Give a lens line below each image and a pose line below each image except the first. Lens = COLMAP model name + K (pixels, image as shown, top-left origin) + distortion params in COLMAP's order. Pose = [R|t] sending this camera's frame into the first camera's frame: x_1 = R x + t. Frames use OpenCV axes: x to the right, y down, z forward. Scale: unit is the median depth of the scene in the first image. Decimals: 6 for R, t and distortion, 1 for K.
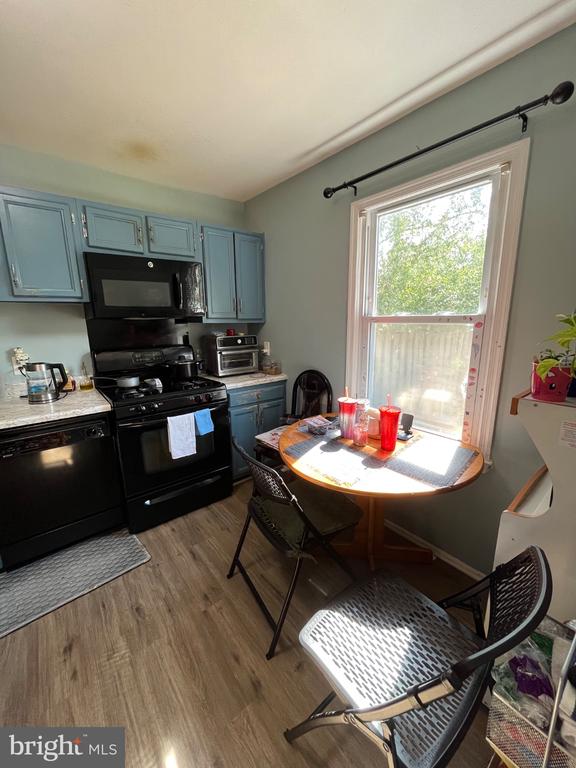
lens RADIAL K [[310.7, 0, 289.1], [0, 310.7, 381.3], [0, 0, 1]] dist [-0.010156, 0.000446]
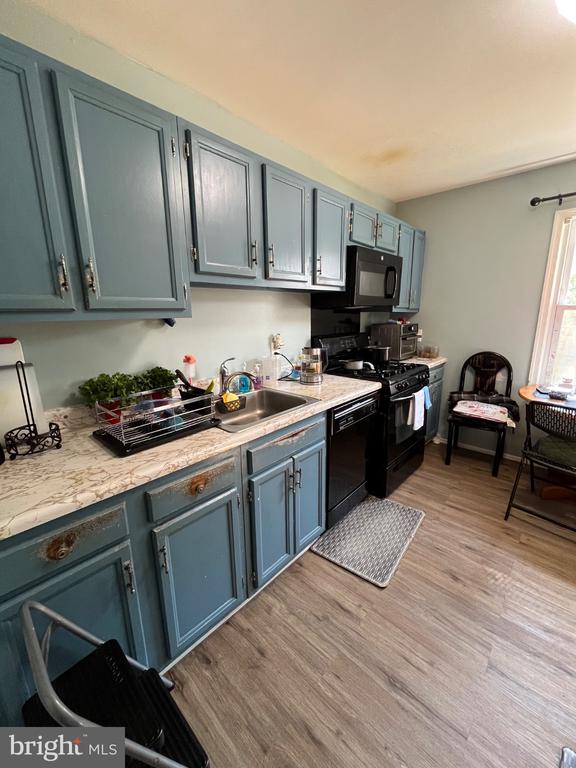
lens RADIAL K [[310.7, 0, 286.9], [0, 310.7, 382.1], [0, 0, 1]] dist [-0.010156, 0.000446]
pose [[0.990582, -0.035134, 0.132338, -0.987632], [0.032307, 0.999203, 0.023451, 0.031363], [-0.133056, -0.018955, 0.990927, -0.068277]]
